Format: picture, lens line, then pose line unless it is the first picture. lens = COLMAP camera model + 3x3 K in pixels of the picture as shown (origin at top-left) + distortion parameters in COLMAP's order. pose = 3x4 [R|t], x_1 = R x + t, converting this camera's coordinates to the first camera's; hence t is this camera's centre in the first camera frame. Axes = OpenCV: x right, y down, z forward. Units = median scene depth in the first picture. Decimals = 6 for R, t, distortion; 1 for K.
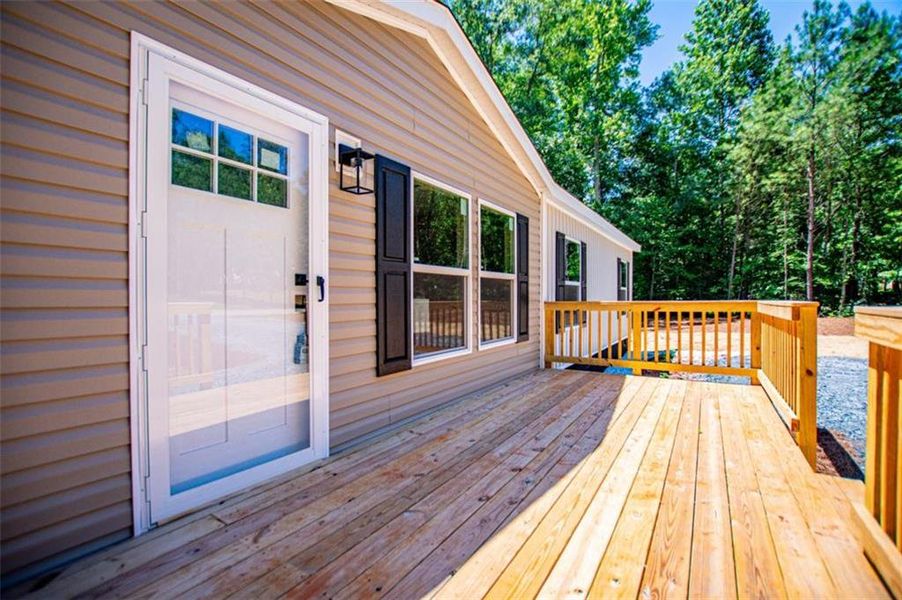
lens RADIAL K [[406.8, 0, 455.5], [0, 406.8, 300.8], [0, 0, 1]] dist [-0.022294, 0.000272]
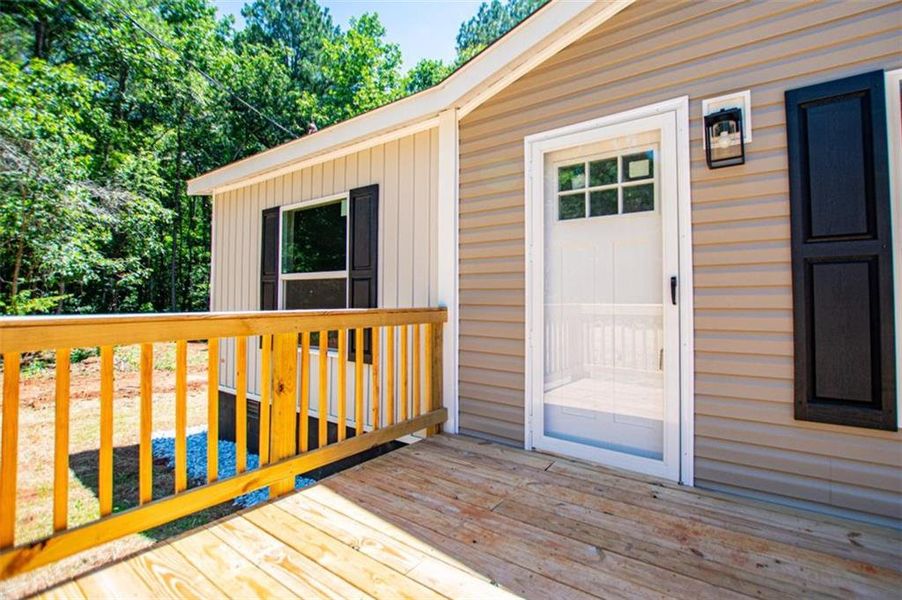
lens RADIAL K [[401.7, 0, 455.0], [0, 401.7, 284.0], [0, 0, 1]] dist [-0.023447, -0.000491]
pose [[-0.056849, -0.030790, -0.997908, 0.622957], [-0.005326, 0.999519, -0.030536, -0.015325], [0.998369, 0.003579, -0.056985, 0.603339]]
